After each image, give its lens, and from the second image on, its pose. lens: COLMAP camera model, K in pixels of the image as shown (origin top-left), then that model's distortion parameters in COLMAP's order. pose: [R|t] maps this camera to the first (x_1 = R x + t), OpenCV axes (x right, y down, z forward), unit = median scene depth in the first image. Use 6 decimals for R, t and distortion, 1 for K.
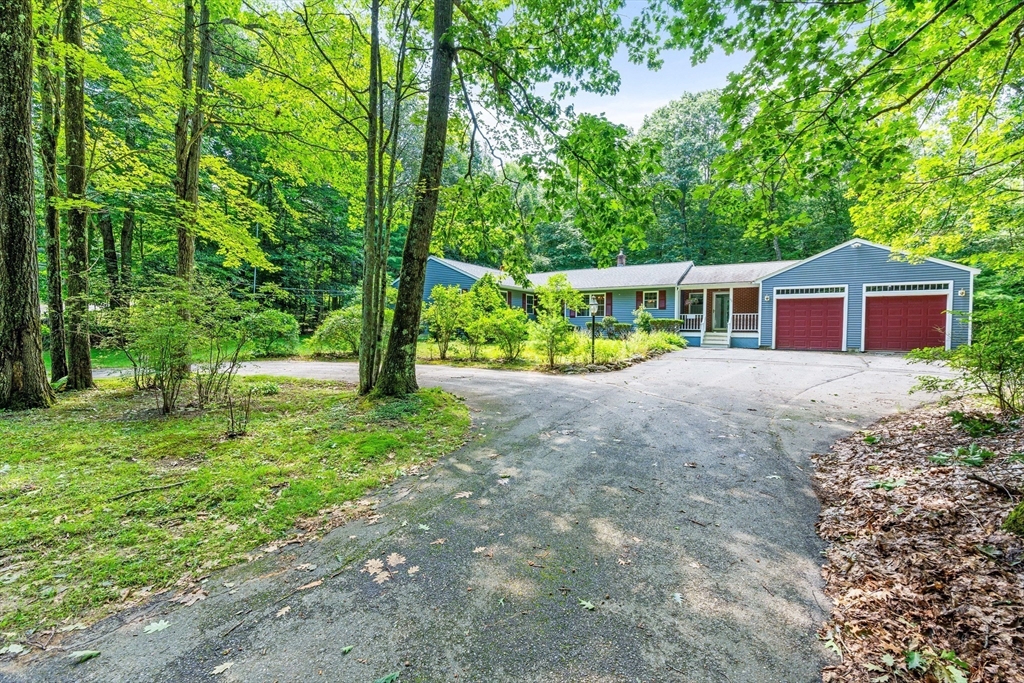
lens RADIAL K [[460.0, 0, 514.1], [0, 460.0, 341.9], [0, 0, 1]] dist [-0.006121, 0.001818]
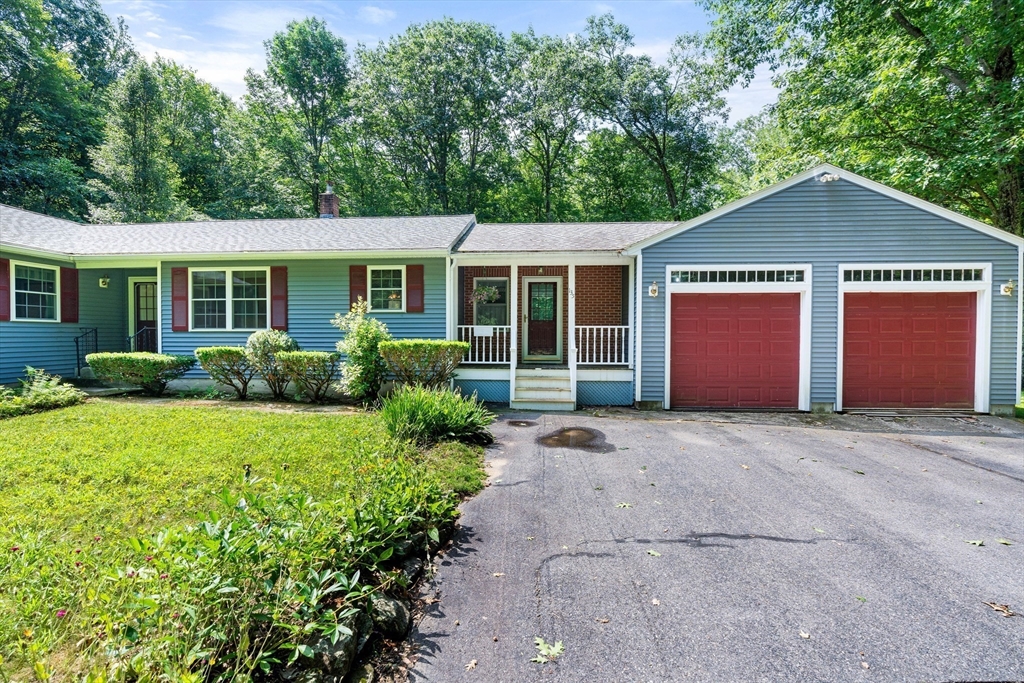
lens RADIAL K [[460.0, 0, 514.8], [0, 460.0, 343.5], [0, 0, 1]] dist [-0.006121, 0.001818]
pose [[0.869134, -0.020484, 0.494153, 0.218409], [0.019106, 0.999787, 0.007839, -0.050025], [-0.494208, 0.002628, 0.869340, 0.669197]]
